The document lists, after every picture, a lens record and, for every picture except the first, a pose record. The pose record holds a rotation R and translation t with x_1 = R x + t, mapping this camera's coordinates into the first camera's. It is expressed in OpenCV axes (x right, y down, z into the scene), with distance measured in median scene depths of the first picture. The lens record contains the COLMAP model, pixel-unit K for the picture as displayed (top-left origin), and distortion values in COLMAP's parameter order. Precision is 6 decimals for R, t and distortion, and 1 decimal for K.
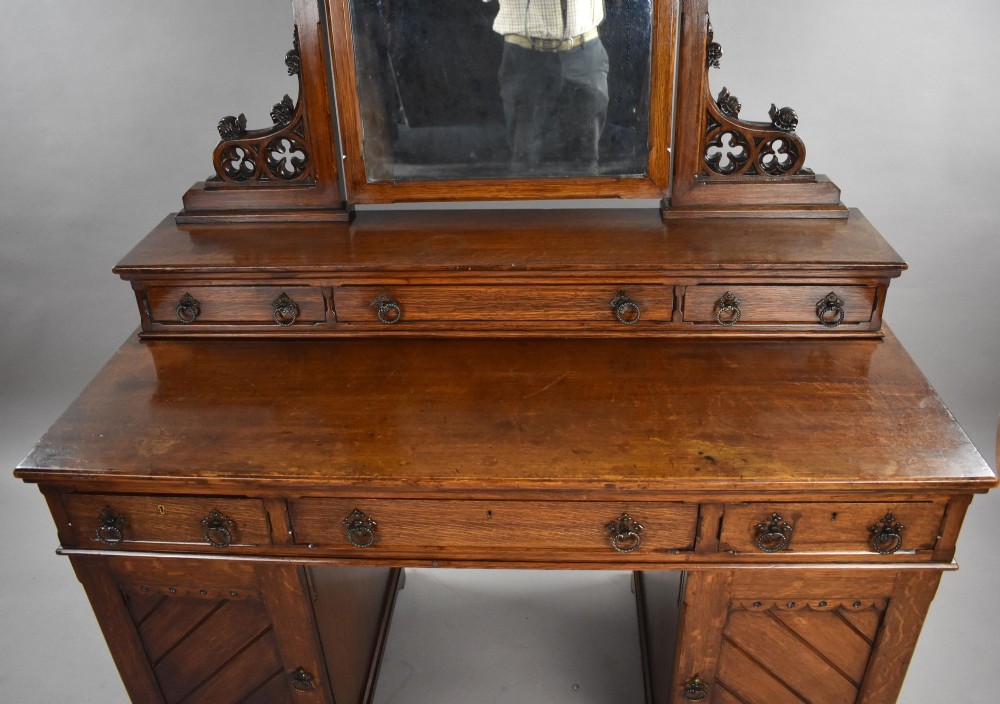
lens RADIAL K [[856.6, 0, 500.0], [0, 856.6, 352.0], [0, 0, 1]] dist [-0.097449, 0.003212]
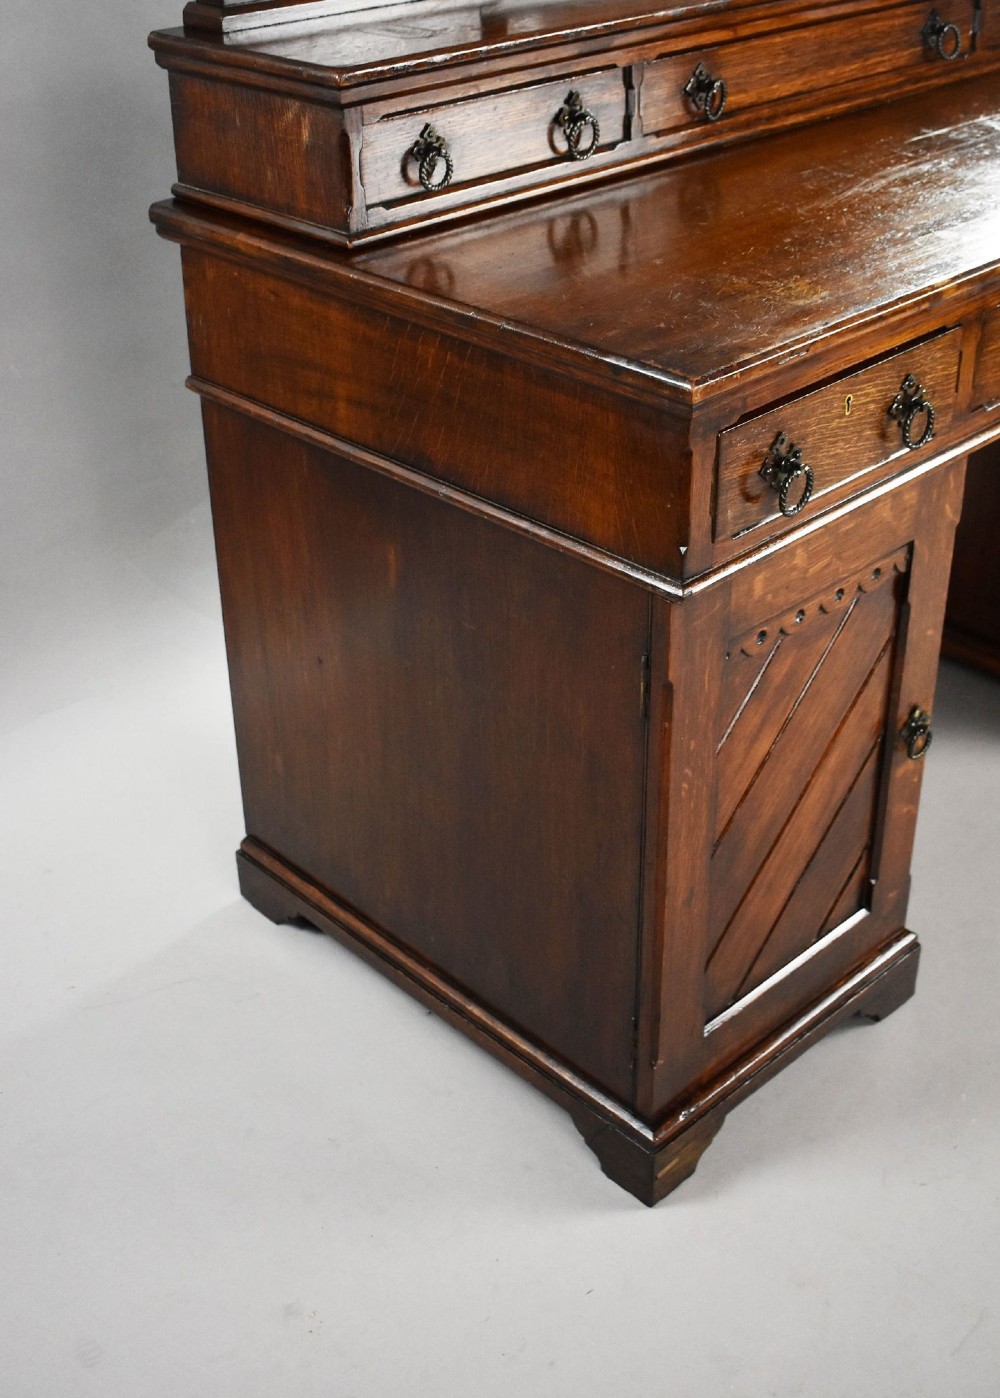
lens RADIAL K [[1722.9, 0, 500.0], [0, 1722.9, 699.0], [0, 0, 1]] dist [-0.119004, 0.001525]
pose [[0.669682, -0.372326, 0.642573, -1.106797], [0.372277, 0.916985, 0.143346, 0.105969], [-0.642601, 0.143218, 0.752697, 0.321153]]
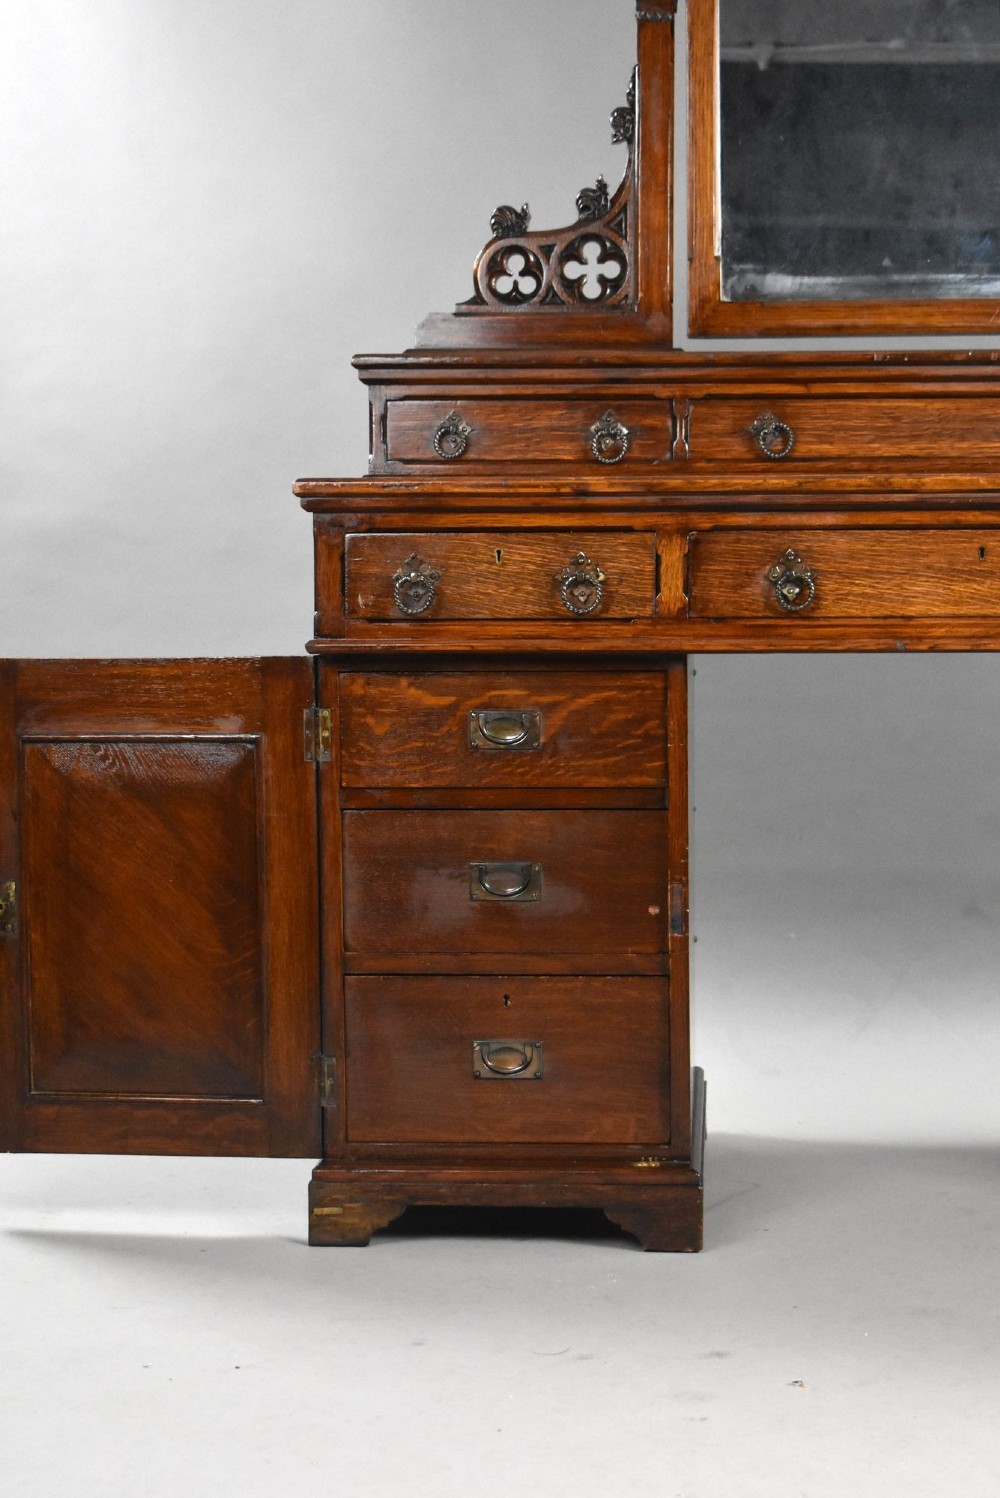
lens RADIAL K [[3029.1, 0, 500.0], [0, 3029.1, 749.0], [0, 0, 1]] dist [0.016037, 0.160270]
pose [[0.999632, 0.026920, 0.003252, -0.348401], [-0.022598, 0.893365, -0.448764, 1.234200], [-0.014986, 0.448525, 0.893645, -0.975715]]
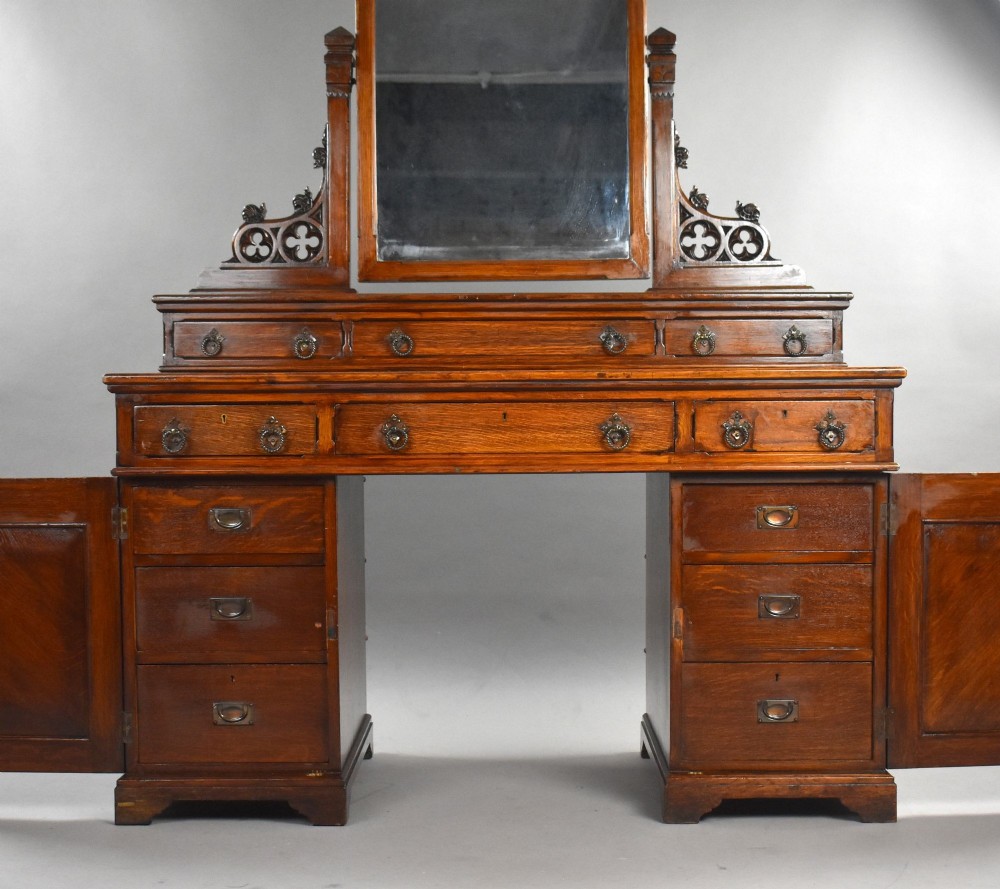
lens RADIAL K [[1965.4, 0, 501.6], [0, 1965.4, 429.6], [0, 0, 1]] dist [-0.037404, 0.067638]
pose [[0.997836, 0.023370, 0.061458, -0.158551], [0.008822, 0.878663, -0.477361, 1.298684], [-0.065157, 0.476871, 0.876555, -1.217574]]
